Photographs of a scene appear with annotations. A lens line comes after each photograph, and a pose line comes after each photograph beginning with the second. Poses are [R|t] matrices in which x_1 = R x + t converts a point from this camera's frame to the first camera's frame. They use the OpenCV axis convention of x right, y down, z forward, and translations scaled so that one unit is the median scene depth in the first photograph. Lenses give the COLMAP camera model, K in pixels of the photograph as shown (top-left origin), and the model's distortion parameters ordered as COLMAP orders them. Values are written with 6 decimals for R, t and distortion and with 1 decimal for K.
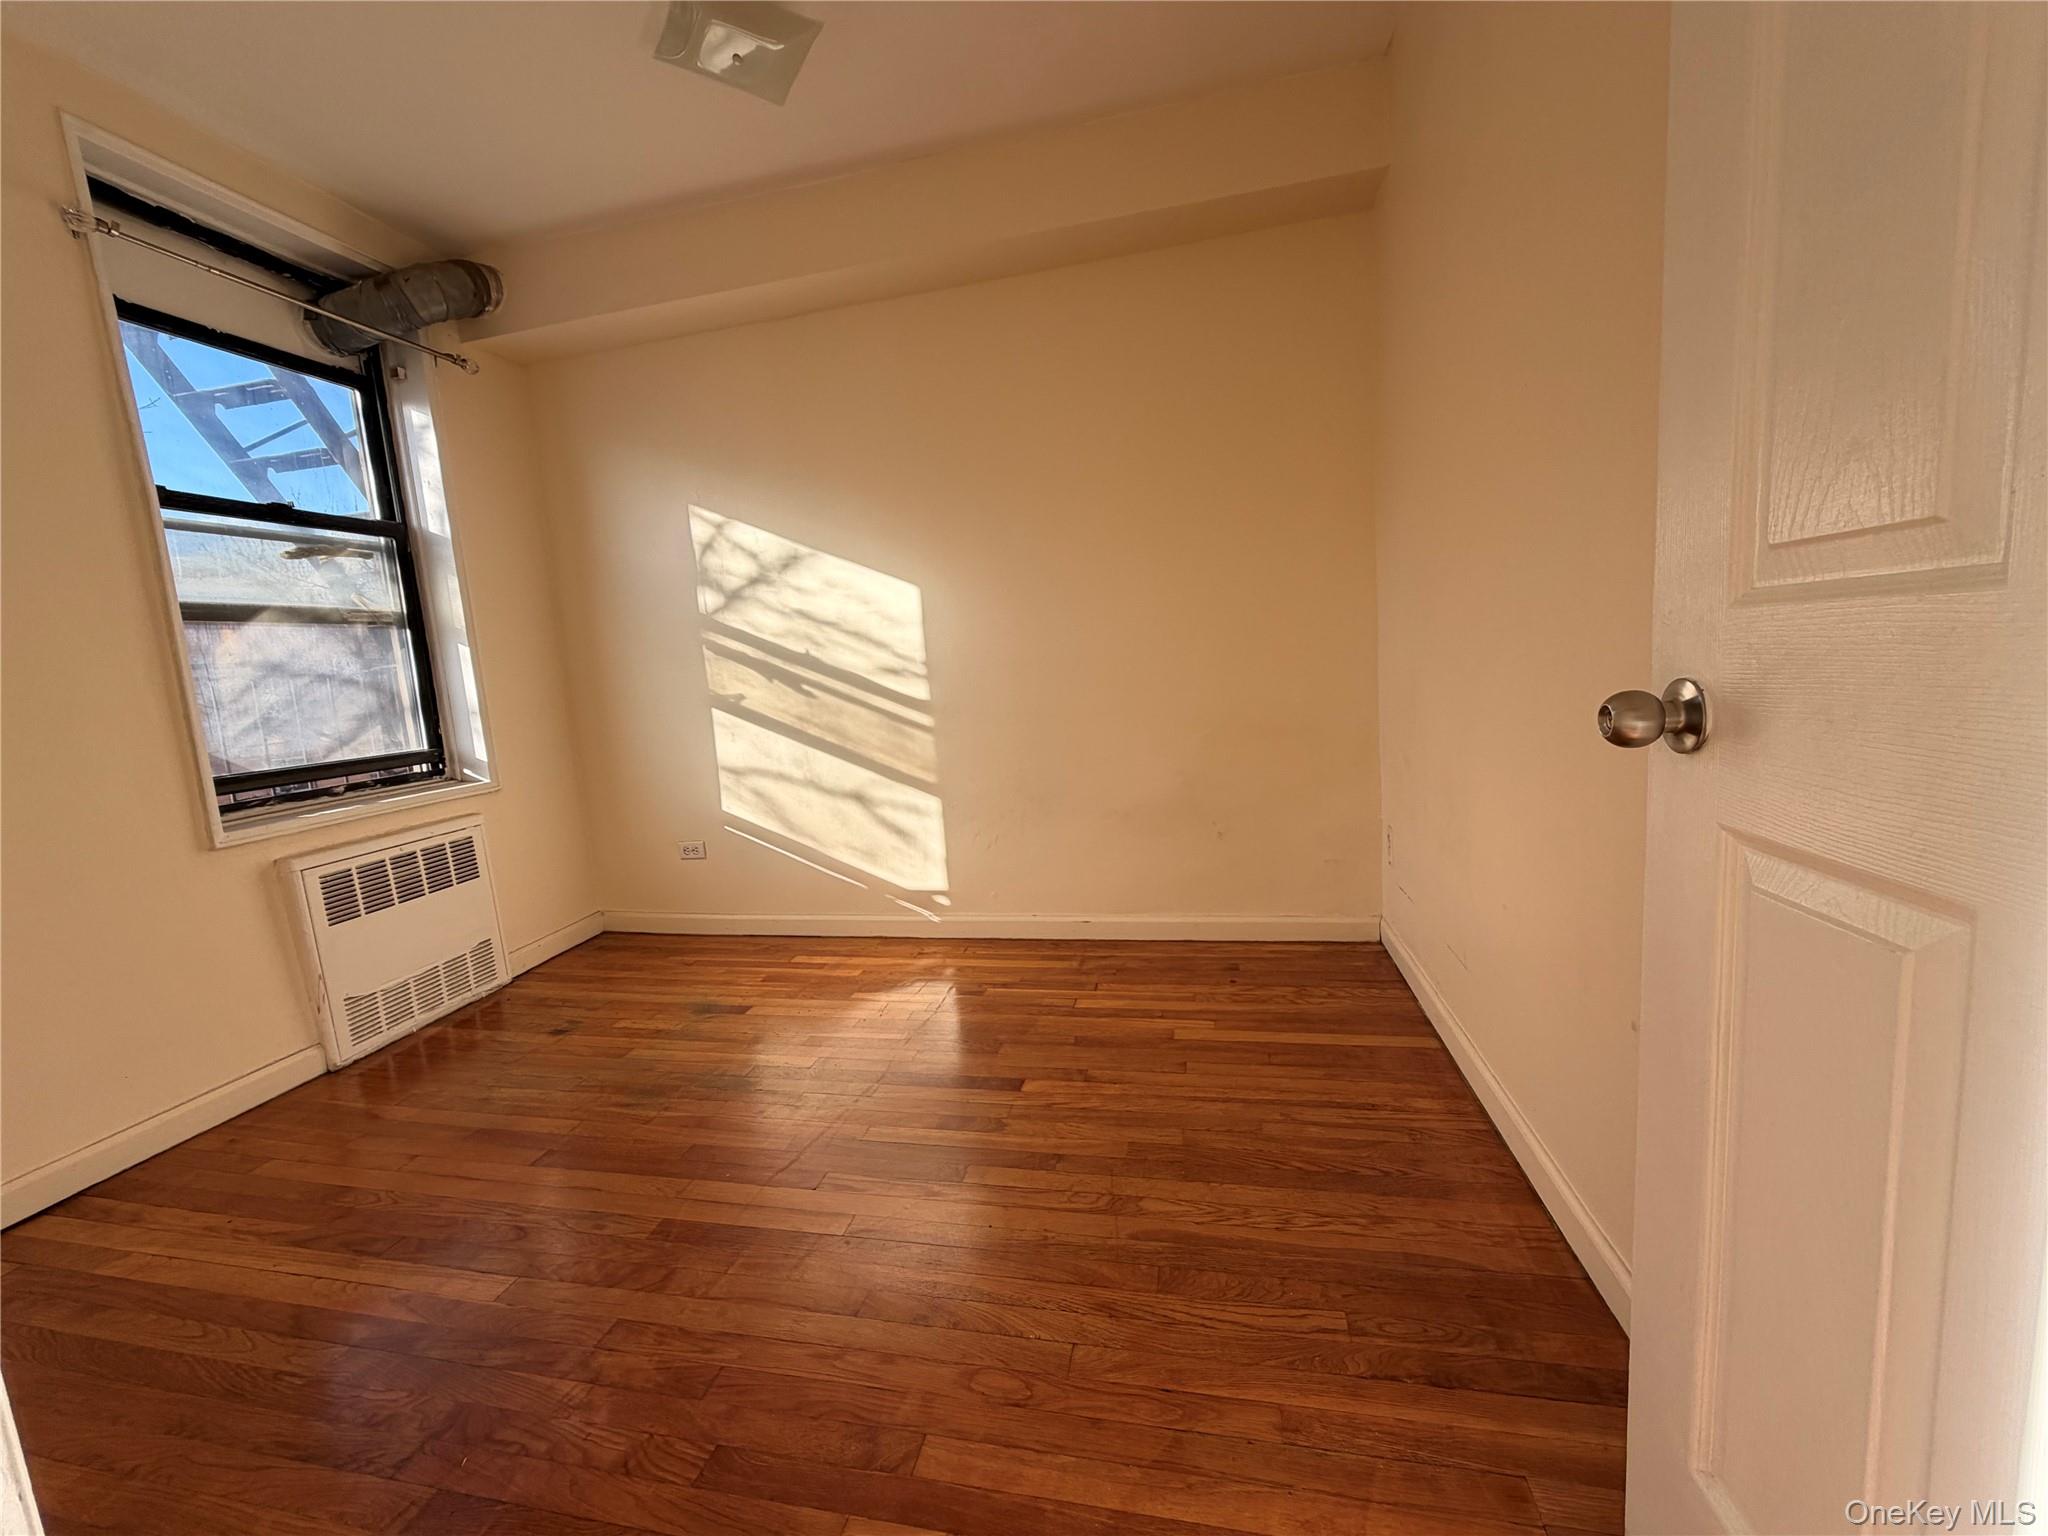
lens RADIAL K [[813.2, 0, 1015.5], [0, 813.2, 768.7], [0, 0, 1]] dist [-0.000909, -0.000155]
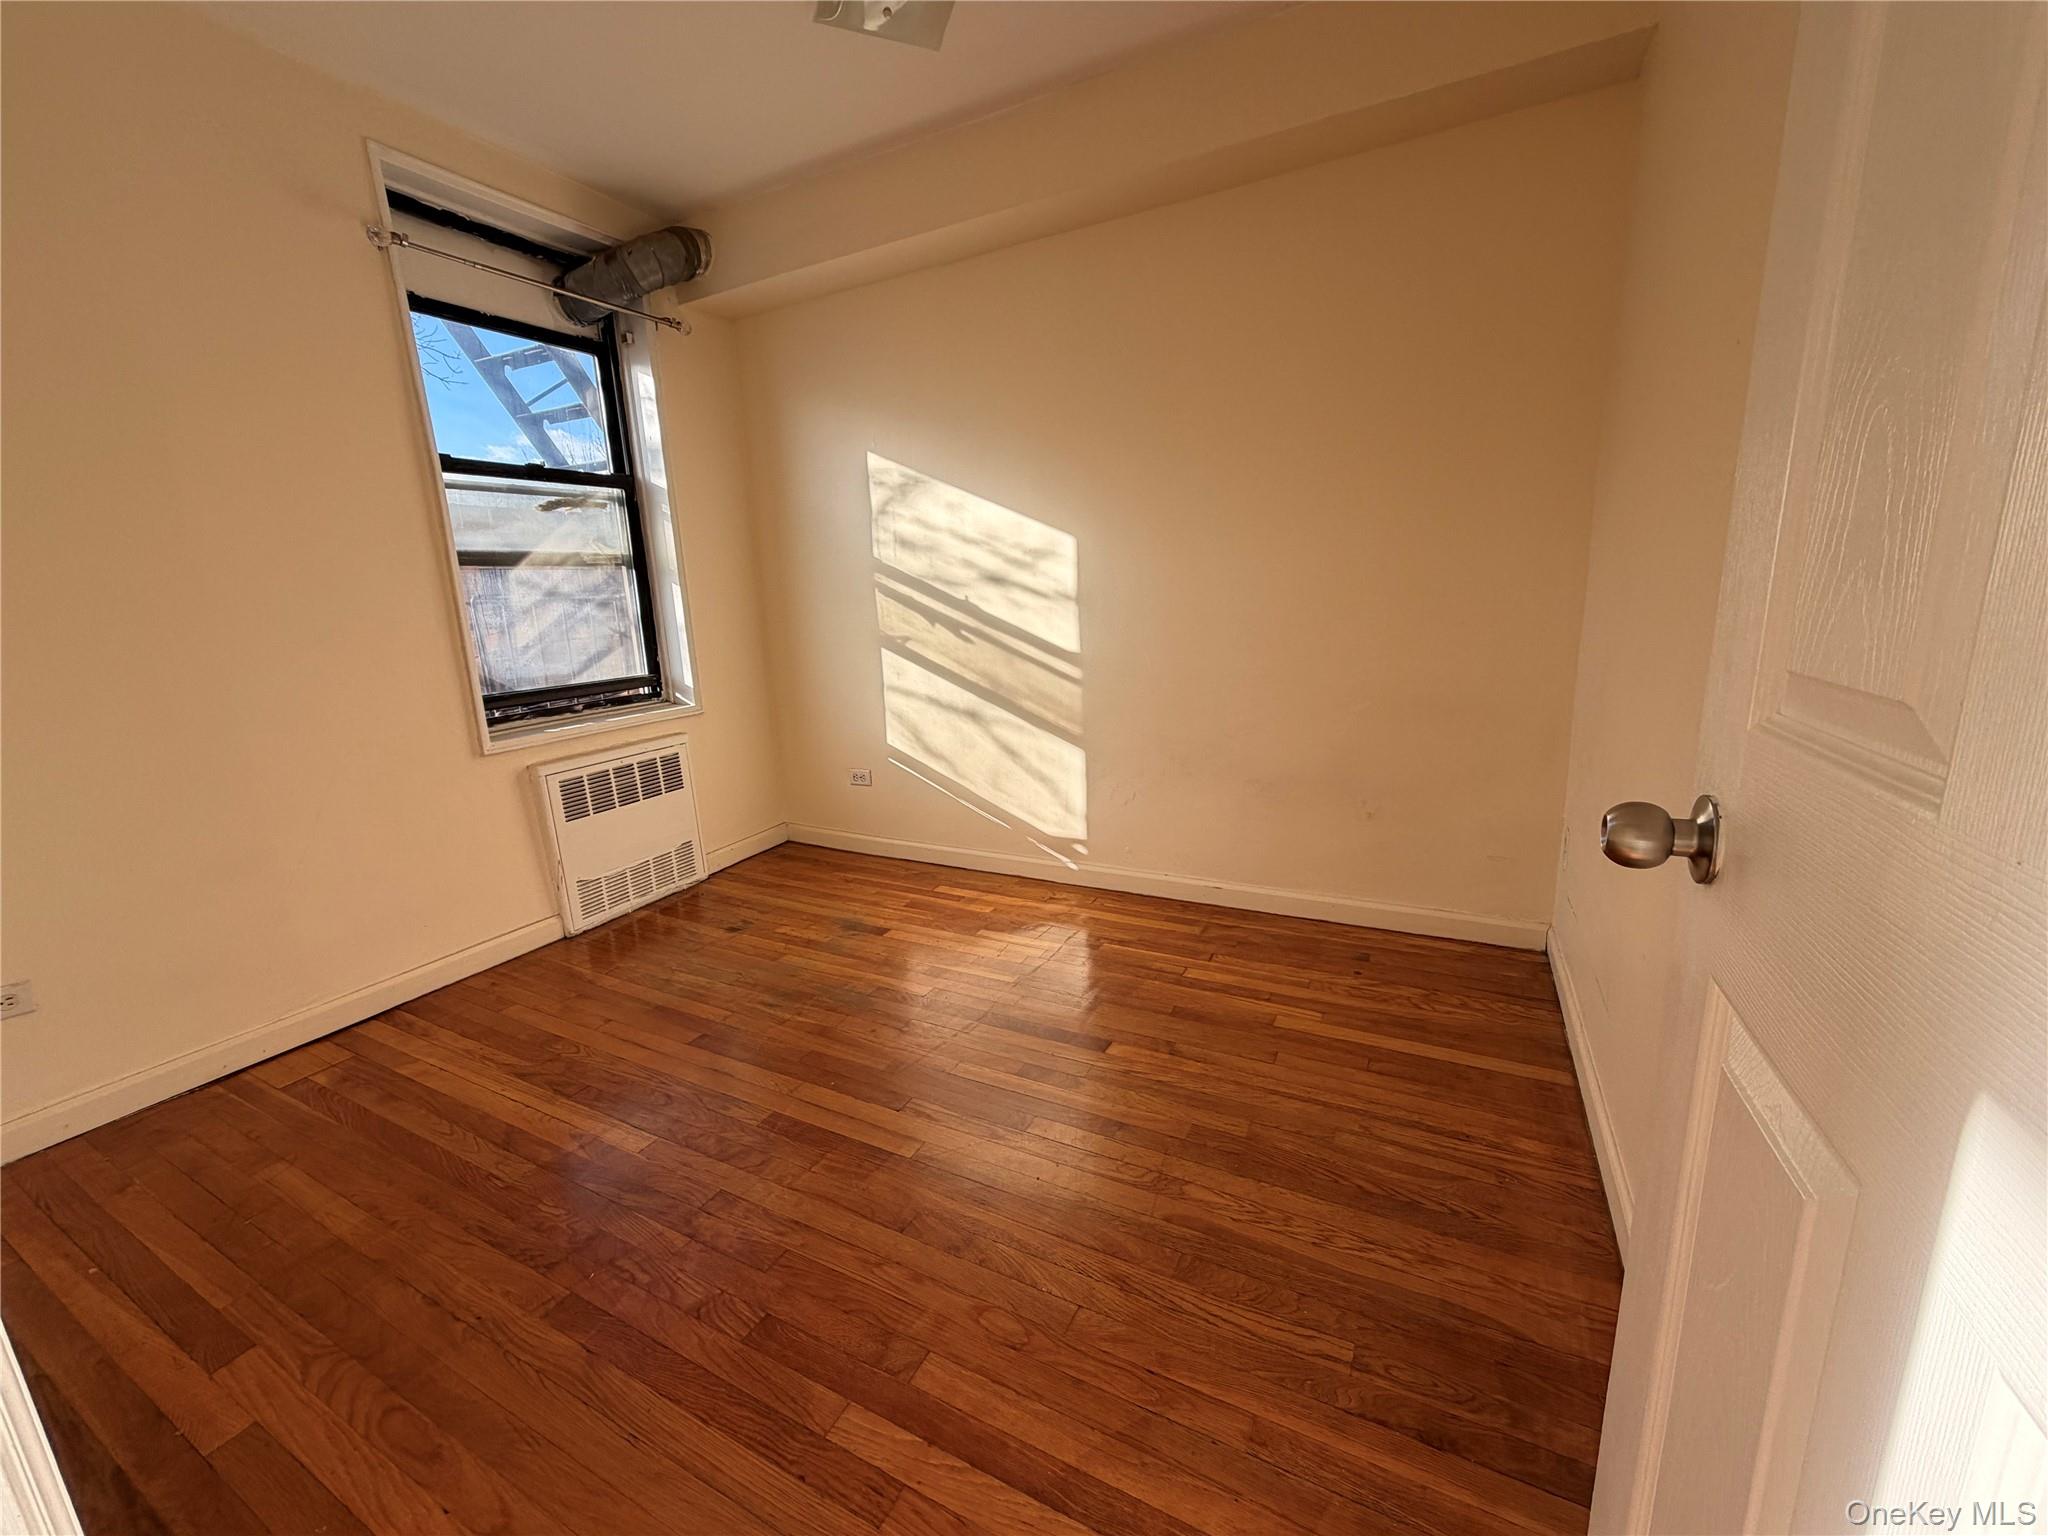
lens RADIAL K [[813.2, 0, 1015.5], [0, 813.2, 768.7], [0, 0, 1]] dist [-0.000909, -0.000155]
pose [[0.964910, 0.085564, -0.248249, 0.110653], [-0.060559, 0.992447, 0.106681, -0.060546], [0.255502, -0.087904, 0.962804, 0.003196]]
